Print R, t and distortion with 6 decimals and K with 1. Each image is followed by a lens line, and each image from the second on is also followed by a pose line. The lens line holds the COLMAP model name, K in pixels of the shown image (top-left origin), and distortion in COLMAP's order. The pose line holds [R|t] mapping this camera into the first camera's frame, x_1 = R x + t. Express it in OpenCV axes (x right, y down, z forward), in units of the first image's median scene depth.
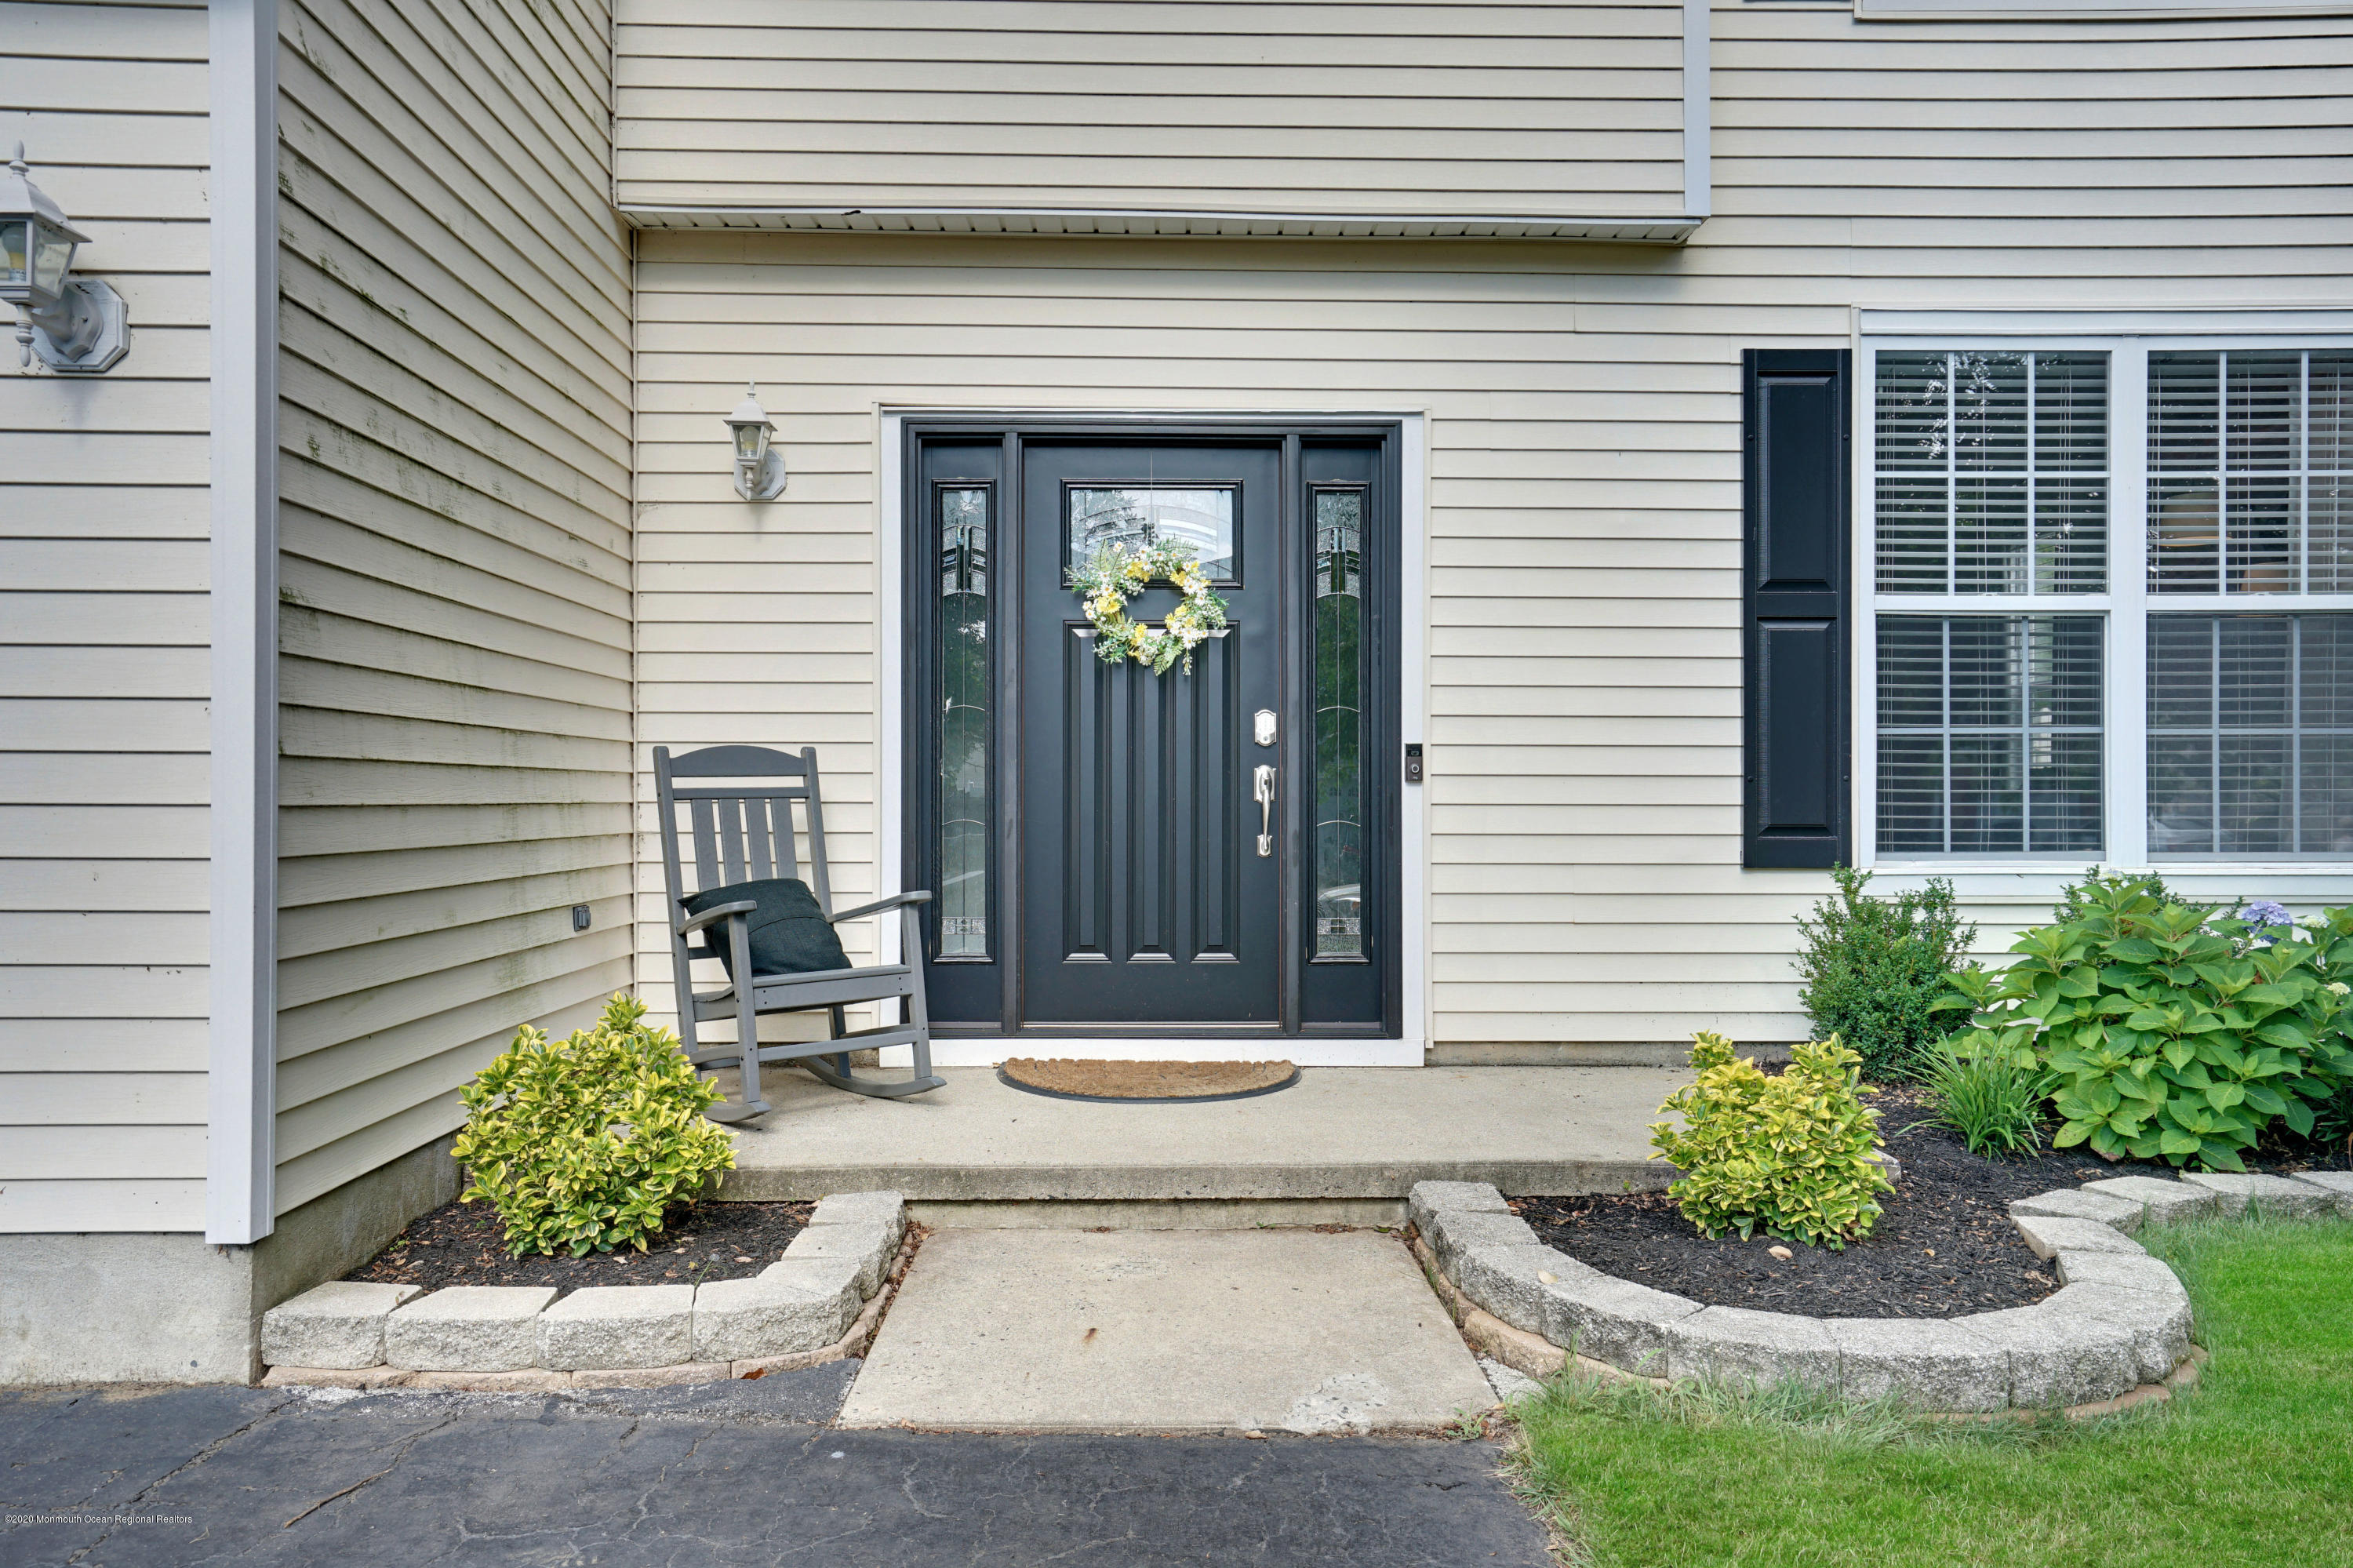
lens RADIAL K [[1578.5, 0, 1176.5], [0, 1578.5, 784.0], [0, 0, 1]] dist [-0.000313, 0.033686]
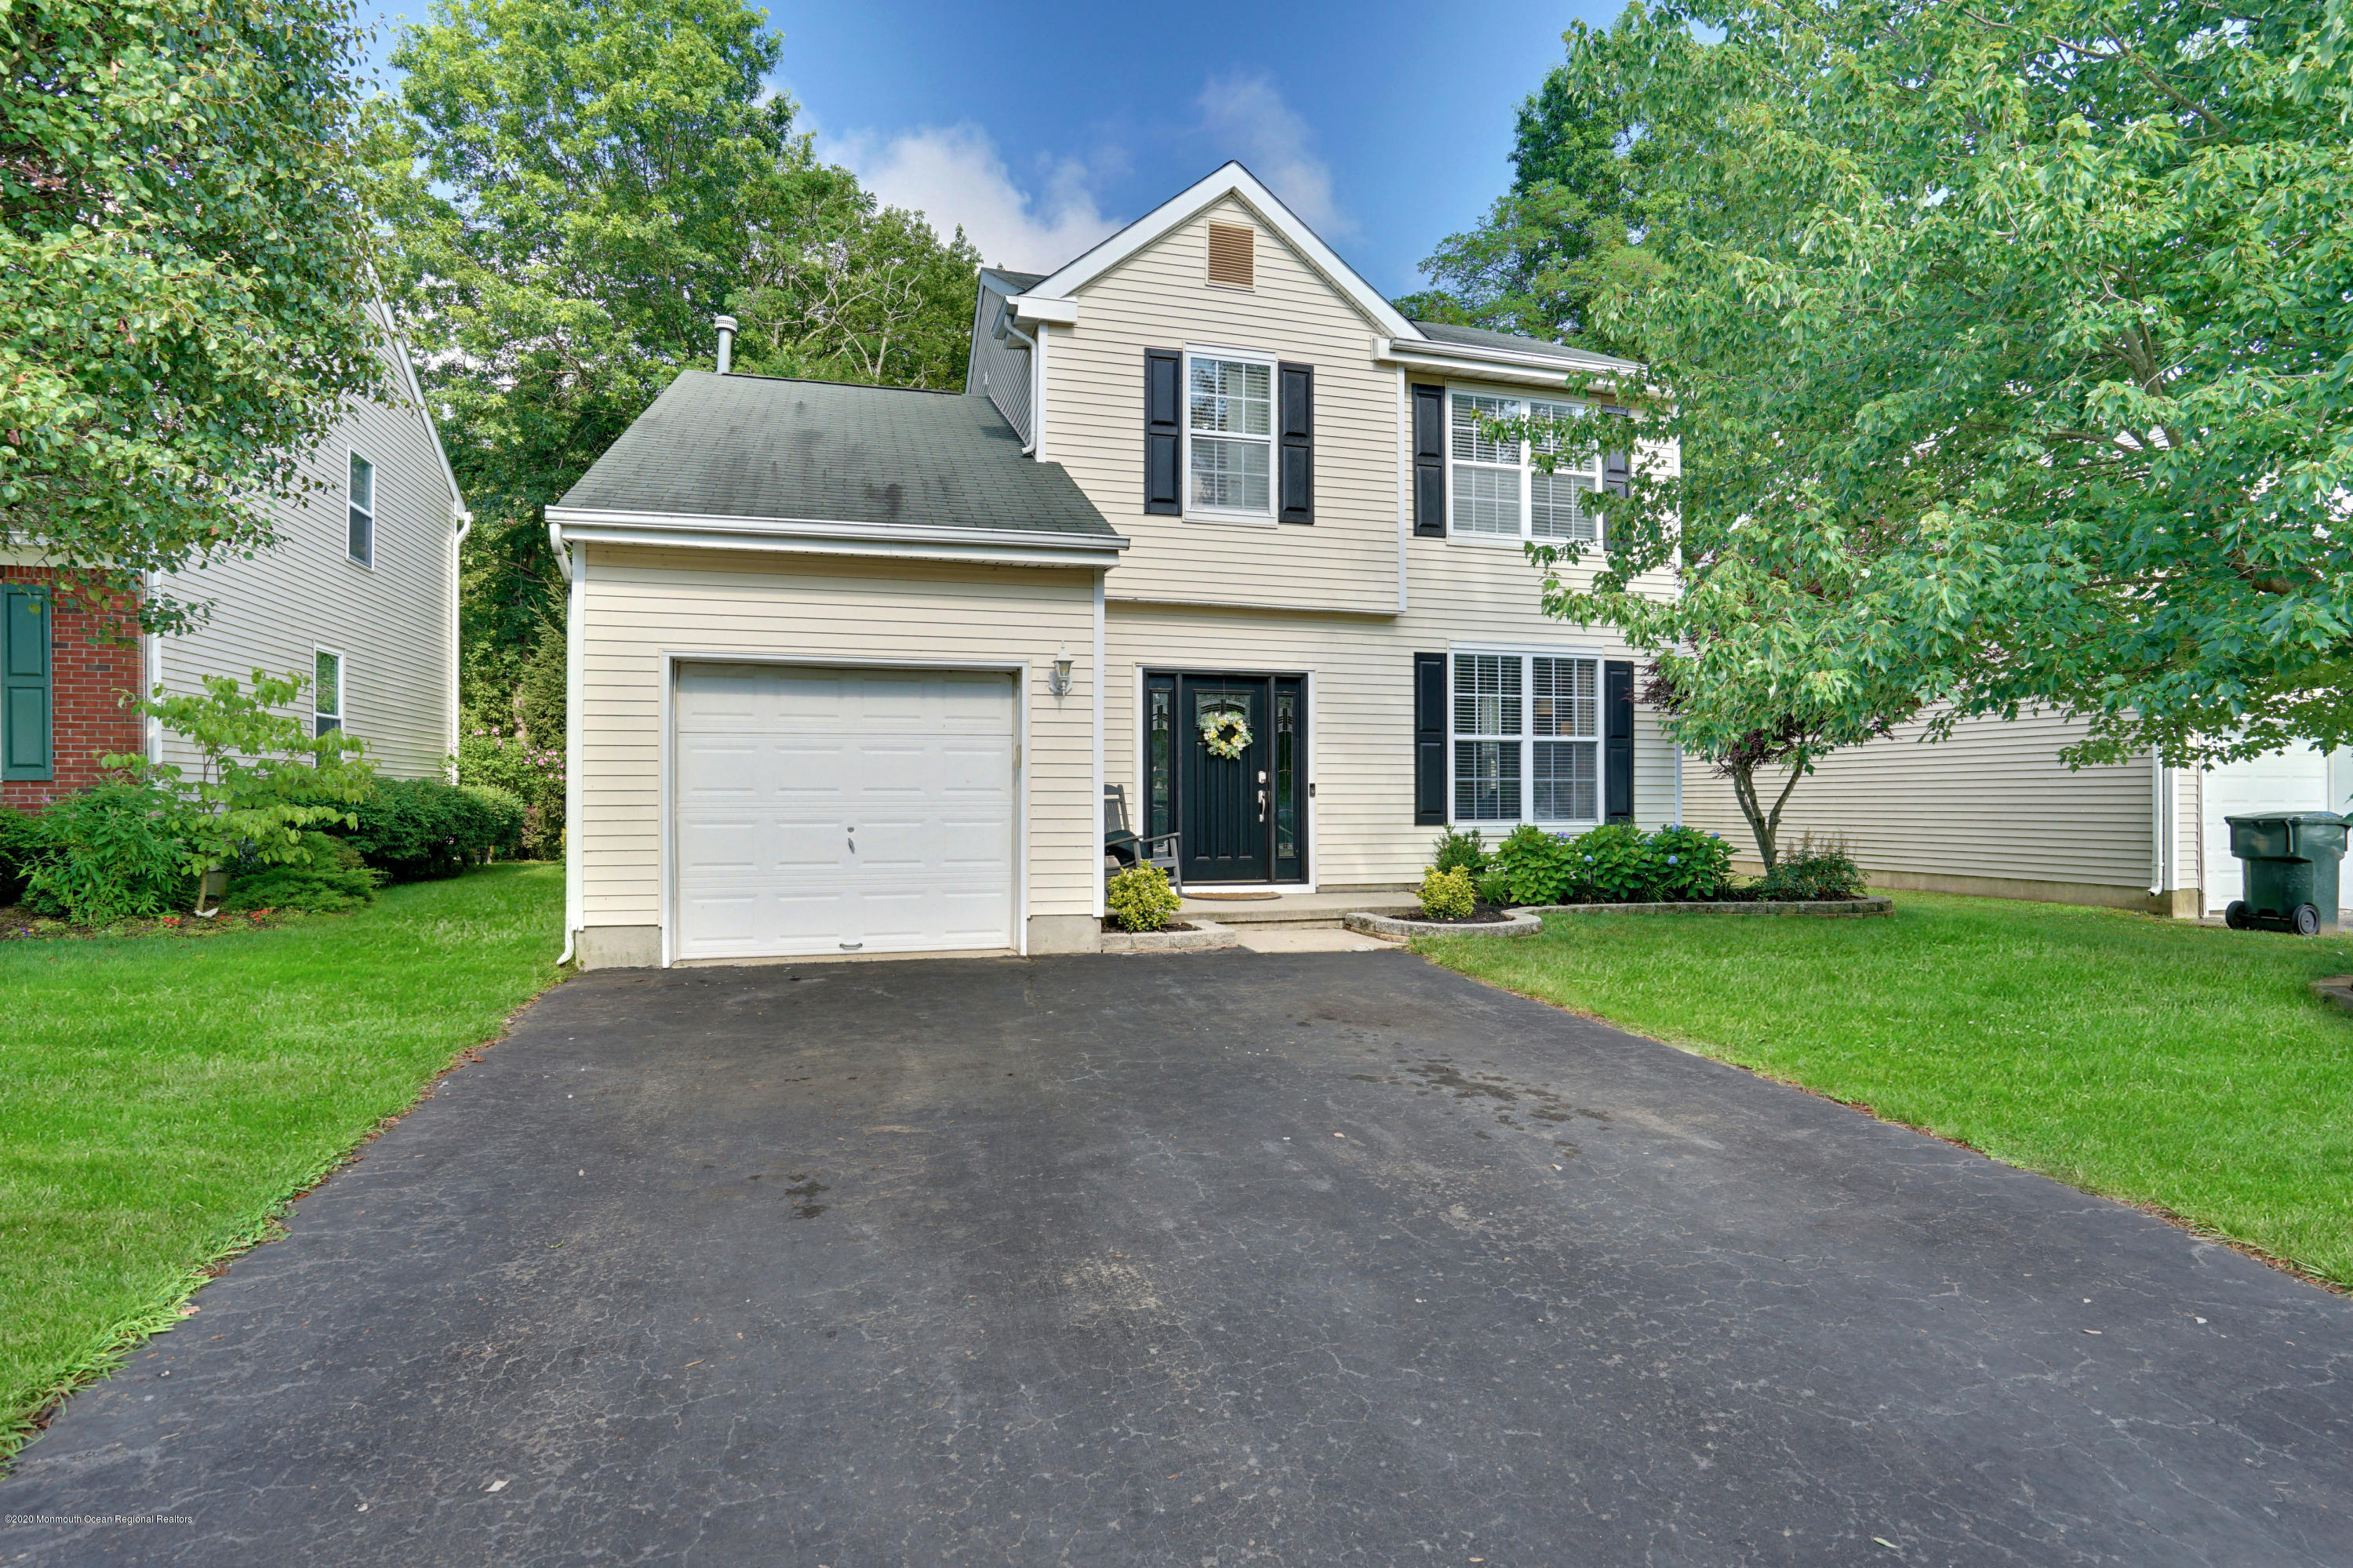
lens RADIAL K [[1137.5, 0, 1169.1], [0, 1137.5, 794.3], [0, 0, 1]] dist [-0.051868, 0.026524]
pose [[0.971009, -0.000169, 0.239041, -0.614668], [-0.000794, 0.999992, 0.003933, -0.013479], [-0.239040, -0.004009, 0.971001, -0.988241]]
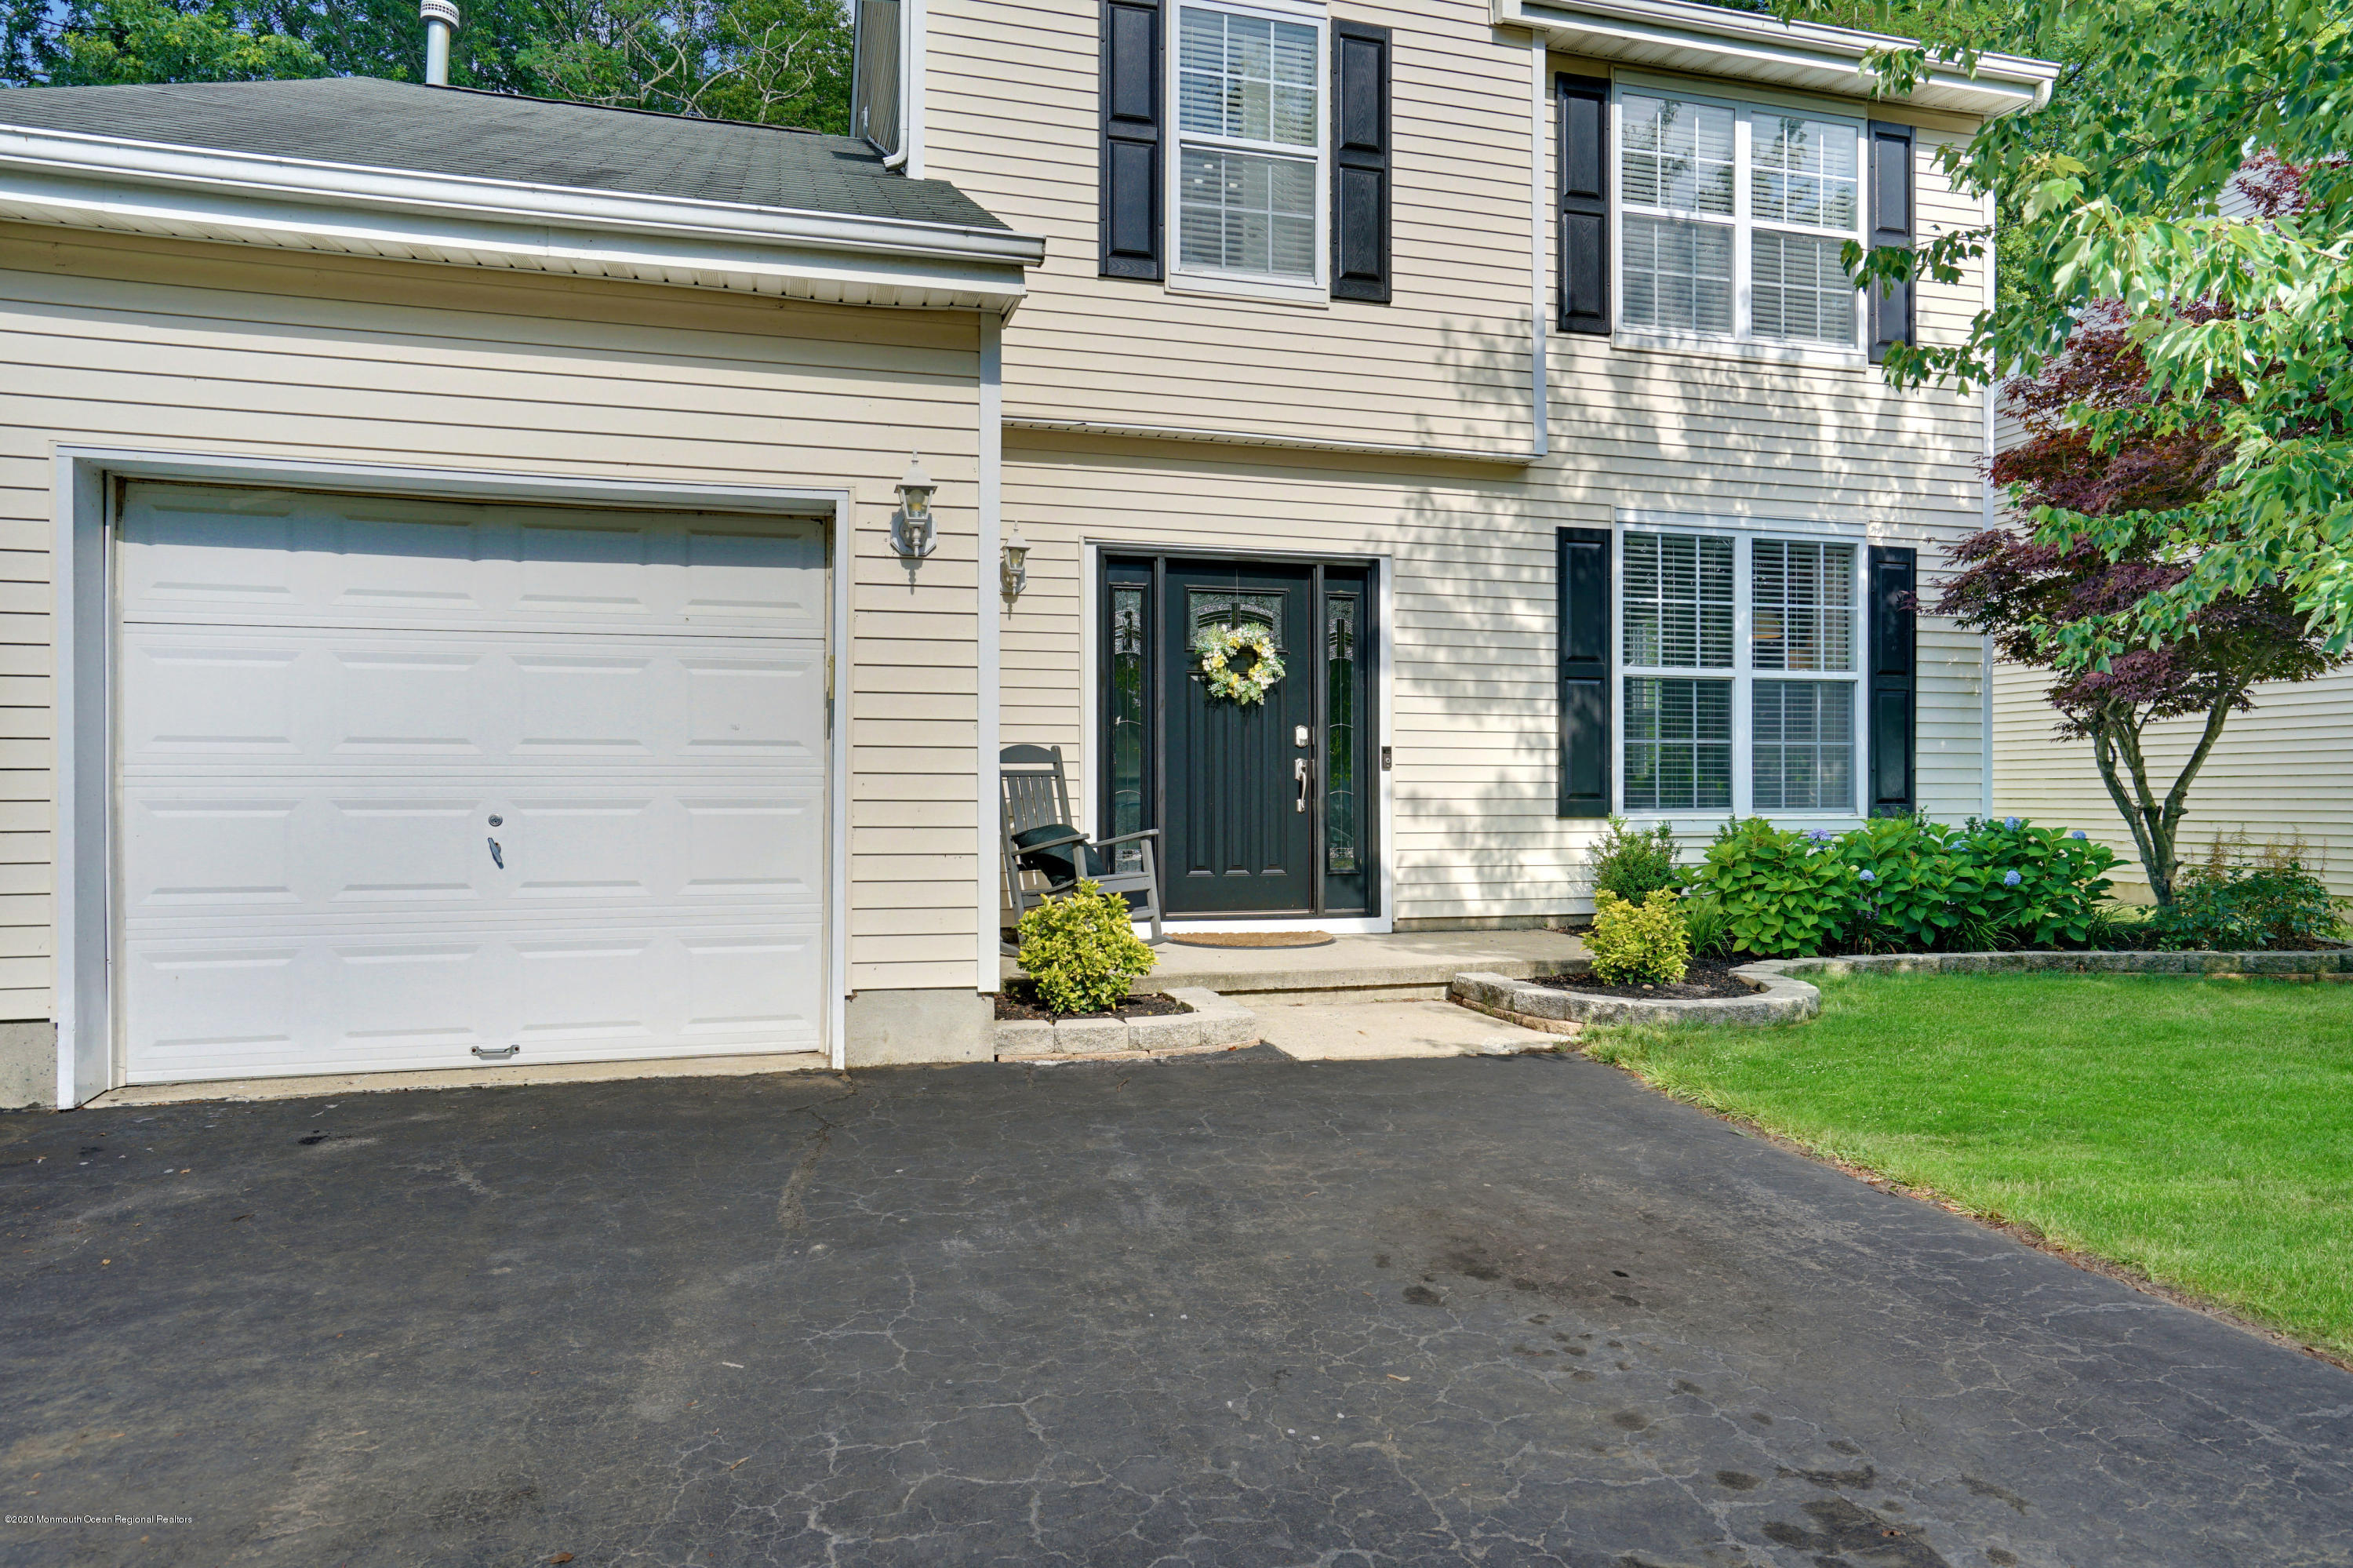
lens RADIAL K [[1404.1, 0, 1176.5], [0, 1404.1, 784.0], [0, 0, 1]] dist [-0.007054, 0.003303]
pose [[0.970903, 0.001220, 0.239470, -0.443516], [-0.001907, 0.999995, 0.002639, 0.011846], [-0.239465, -0.003019, 0.970900, -0.440298]]
